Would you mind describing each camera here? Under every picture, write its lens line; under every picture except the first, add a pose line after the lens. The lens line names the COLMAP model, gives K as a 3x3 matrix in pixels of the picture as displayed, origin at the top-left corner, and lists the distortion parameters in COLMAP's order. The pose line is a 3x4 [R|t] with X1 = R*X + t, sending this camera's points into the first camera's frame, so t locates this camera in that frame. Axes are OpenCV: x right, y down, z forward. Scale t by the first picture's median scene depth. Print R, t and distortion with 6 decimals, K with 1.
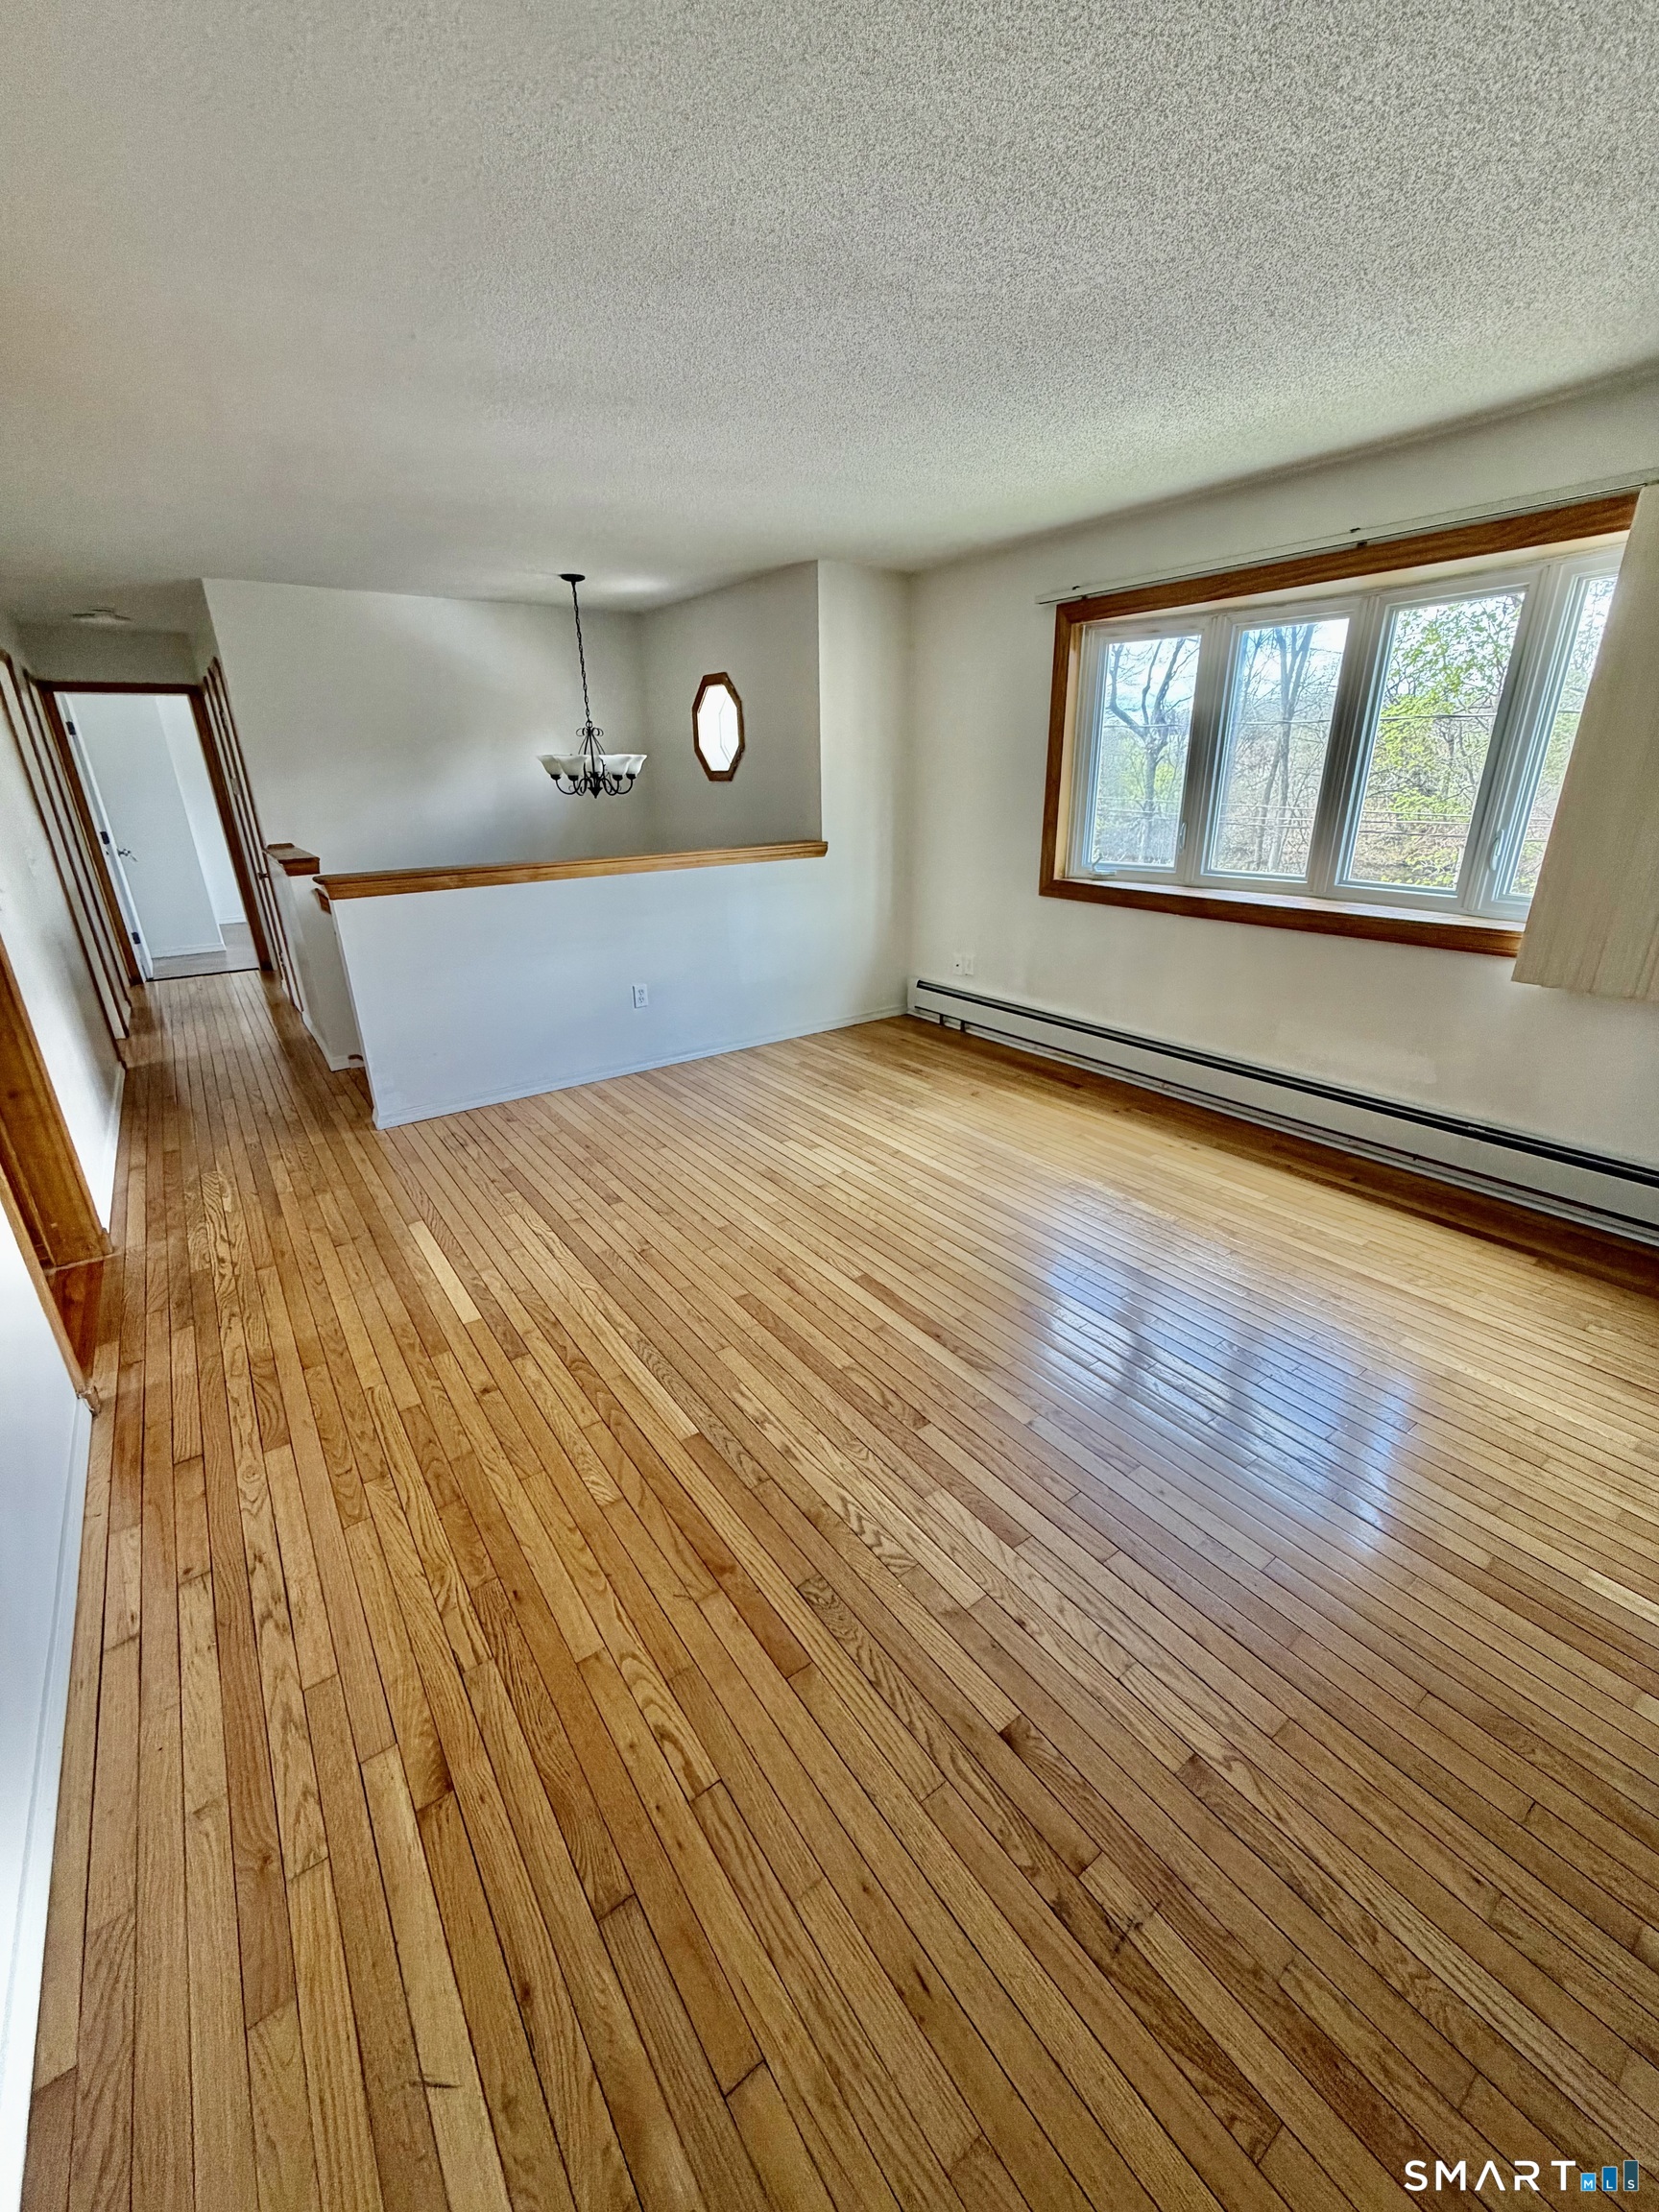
lens RADIAL K [[886.0, 0, 835.7], [0, 886.0, 1112.0], [0, 0, 1]] dist [-0.000496, 0.000032]
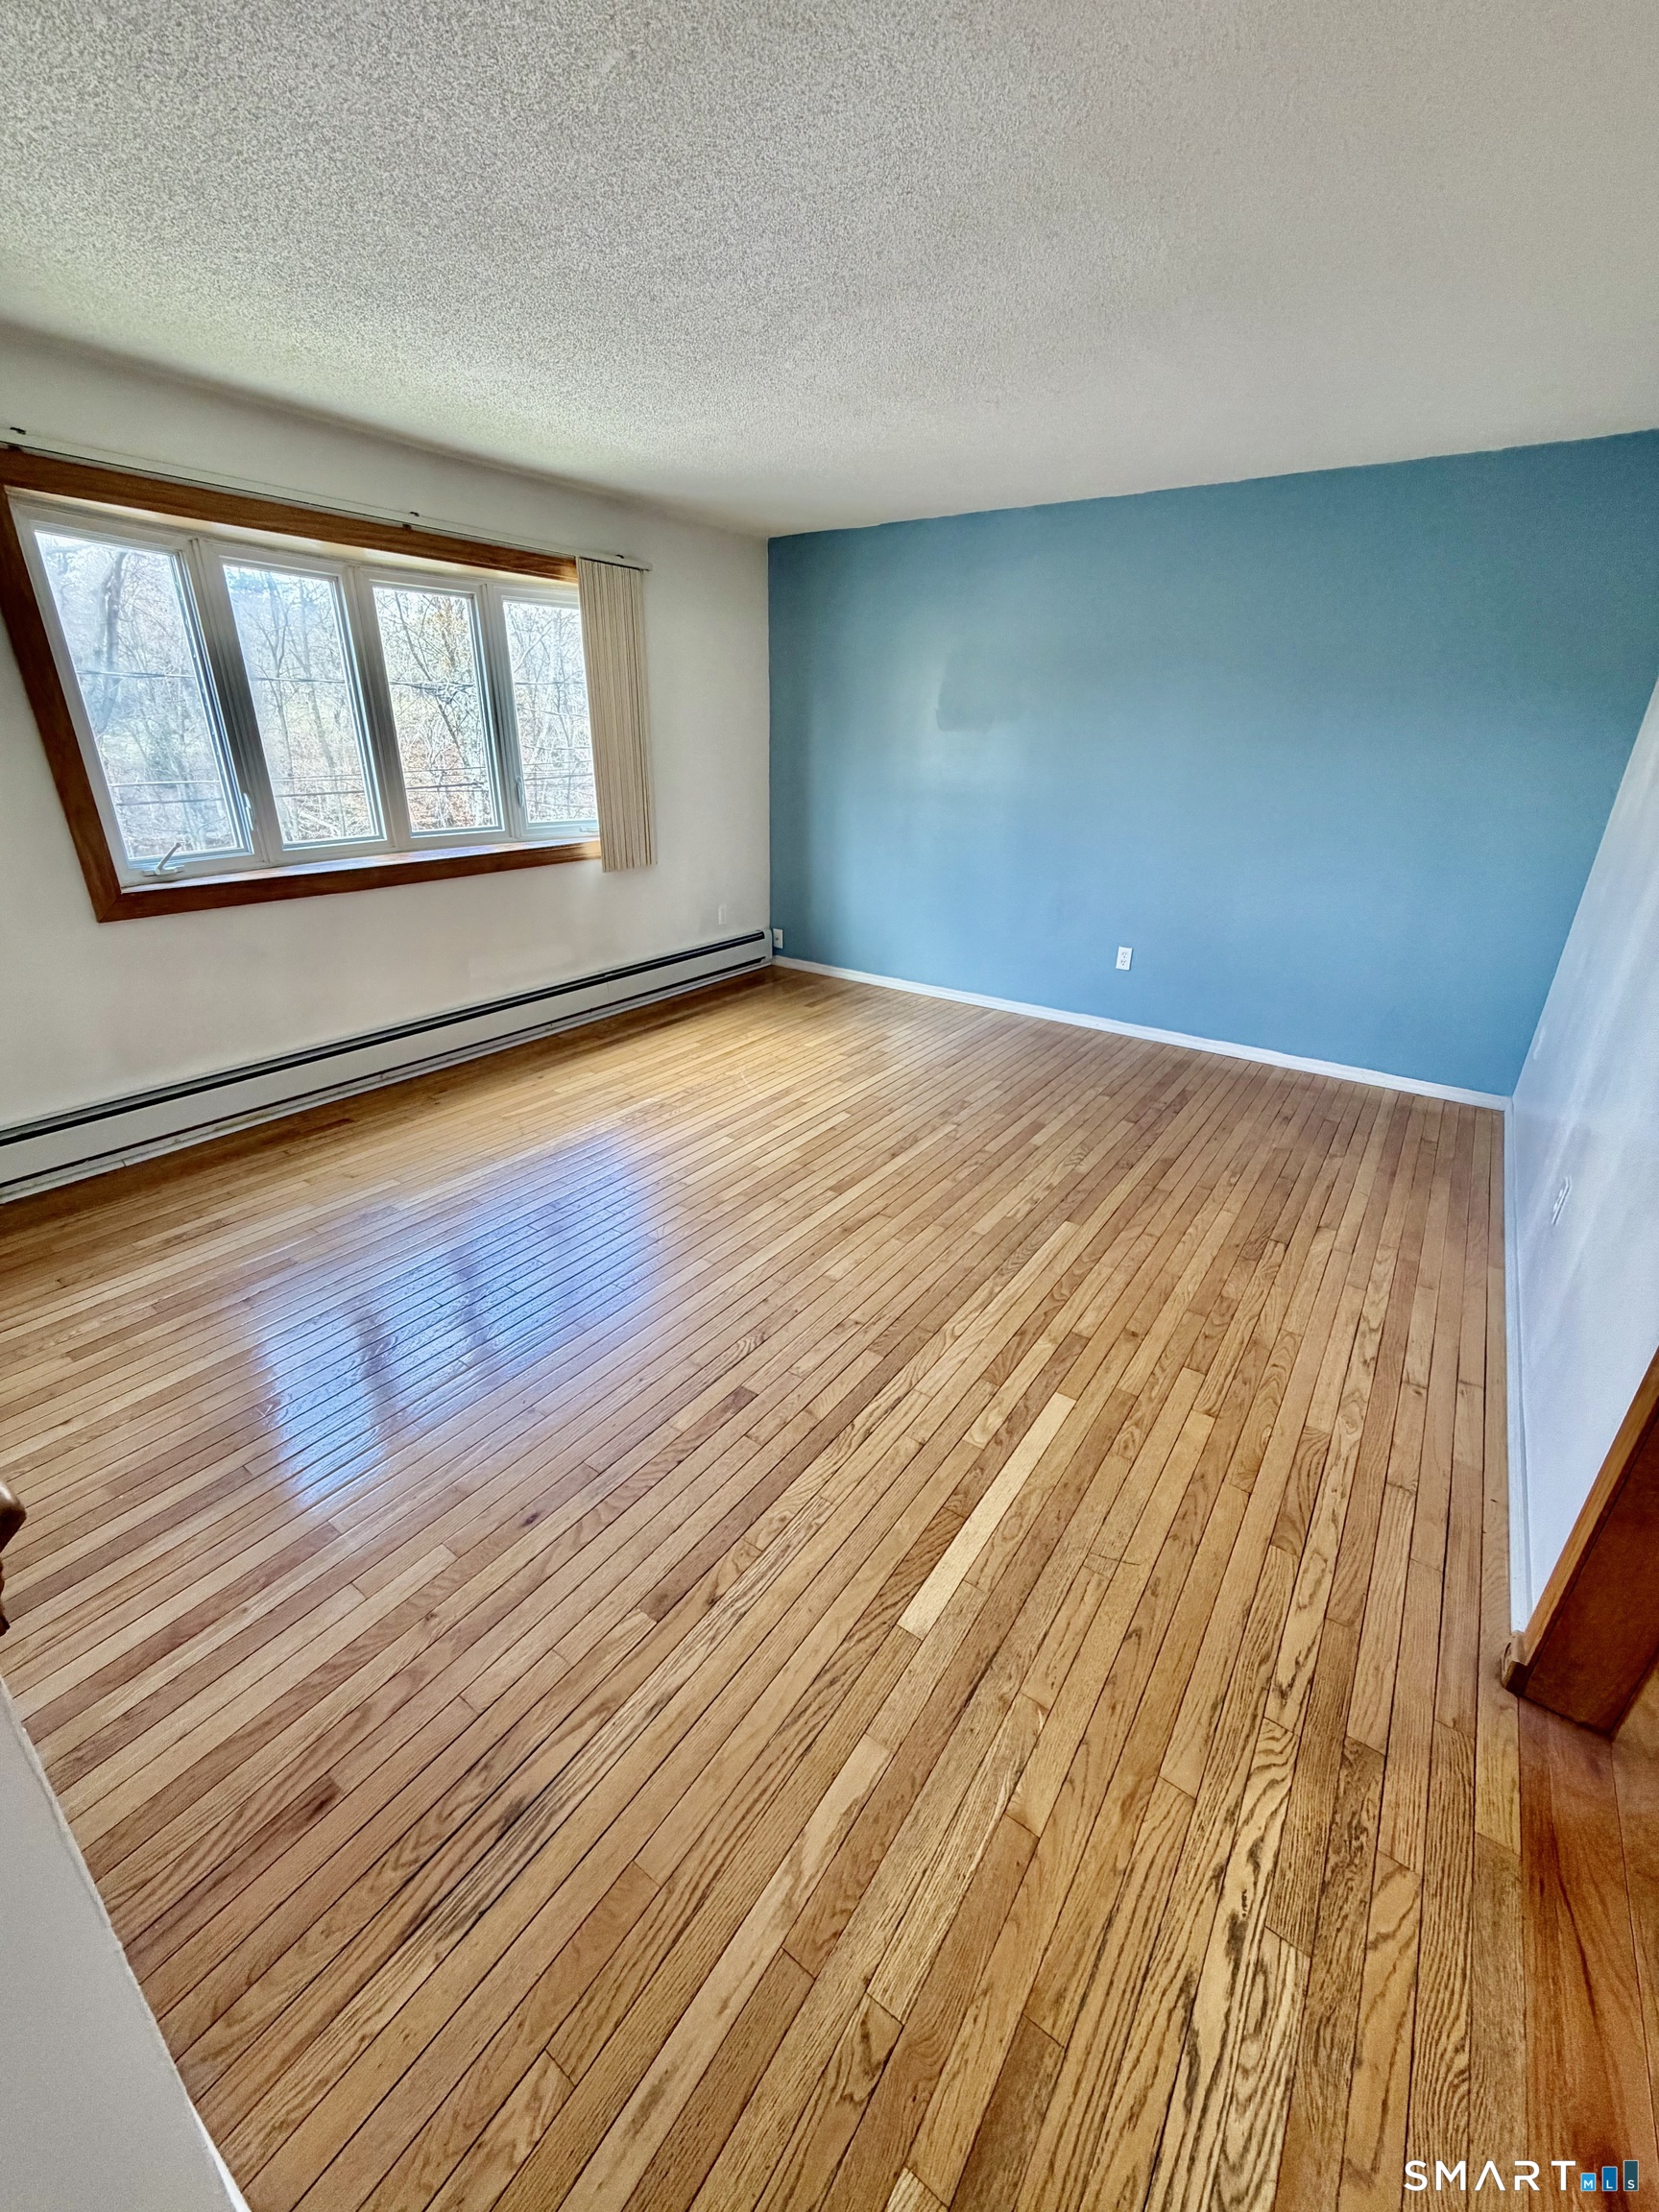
lens RADIAL K [[886.0, 0, 829.2], [0, 886.0, 1110.2], [0, 0, 1]] dist [-0.000496, 0.000032]
pose [[-0.330330, -0.361925, 0.871718, -0.890791], [0.332424, 0.819776, 0.466328, -0.412419], [-0.883389, 0.443822, -0.150484, 1.110119]]
